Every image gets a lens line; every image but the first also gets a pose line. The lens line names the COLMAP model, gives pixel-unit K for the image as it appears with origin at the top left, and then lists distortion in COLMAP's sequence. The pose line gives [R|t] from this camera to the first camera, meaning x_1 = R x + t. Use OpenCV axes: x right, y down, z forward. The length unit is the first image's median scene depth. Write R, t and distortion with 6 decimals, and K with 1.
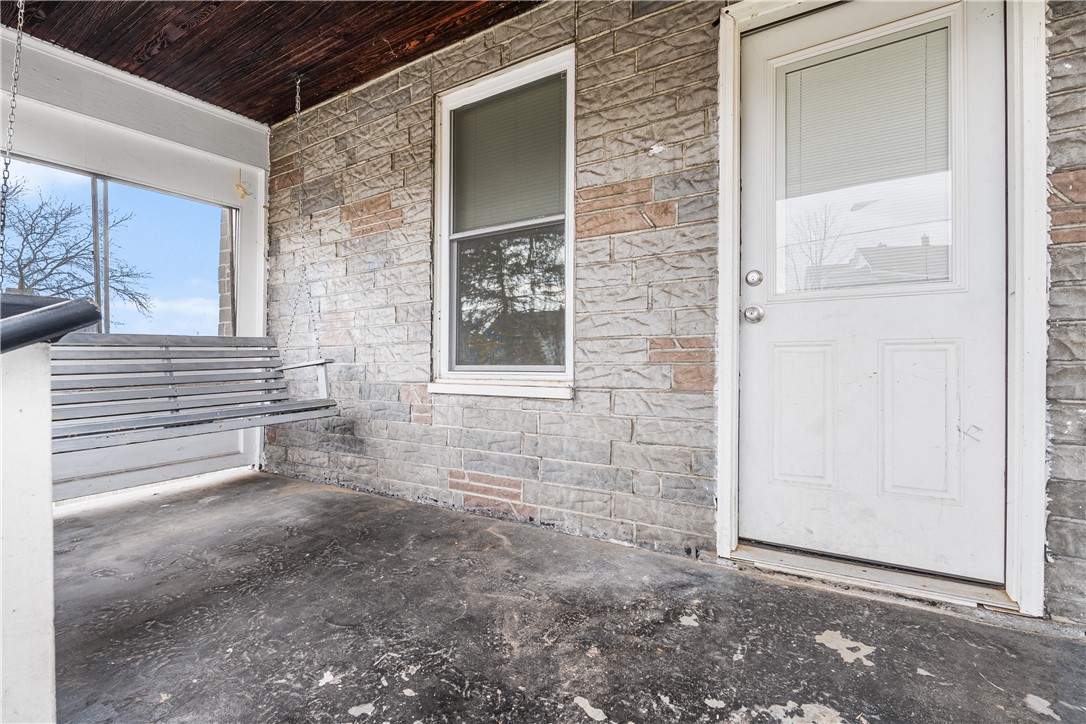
lens RADIAL K [[492.5, 0, 540.3], [0, 492.5, 359.7], [0, 0, 1]] dist [0.001994, -0.000411]
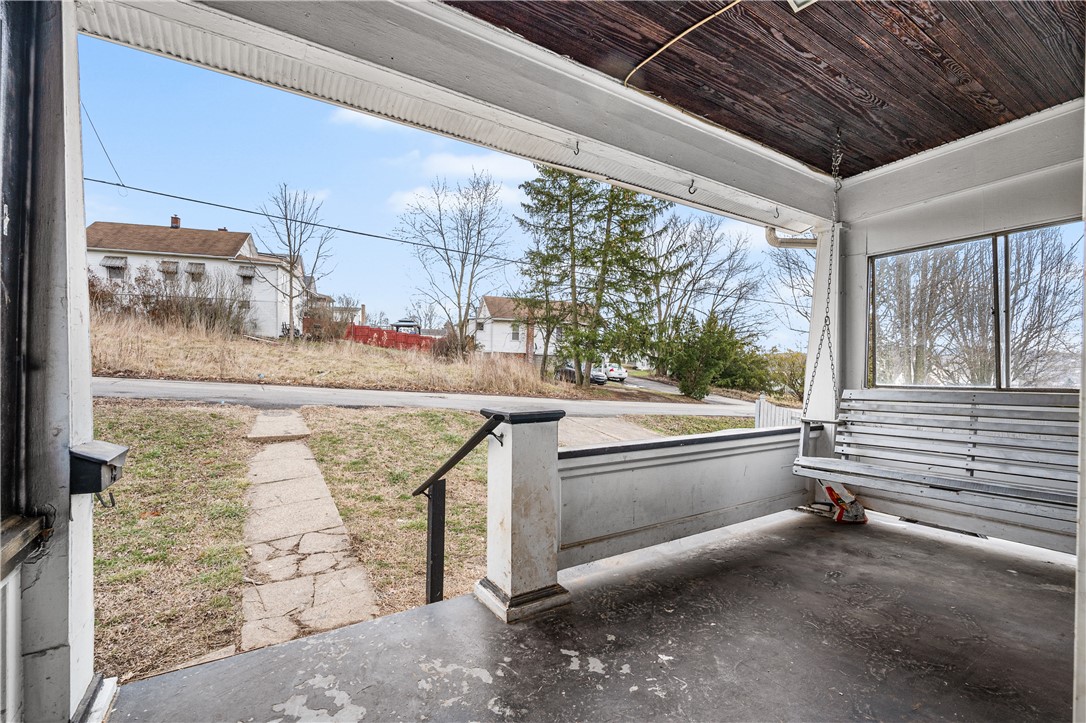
lens RADIAL K [[492.5, 0, 543.7], [0, 492.5, 362.0], [0, 0, 1]] dist [0.001994, -0.000411]
pose [[-0.436805, -0.001533, -0.899555, 0.634608], [-0.001661, 0.999998, -0.000897, -0.135507], [0.899555, 0.001103, -0.436807, 0.811465]]
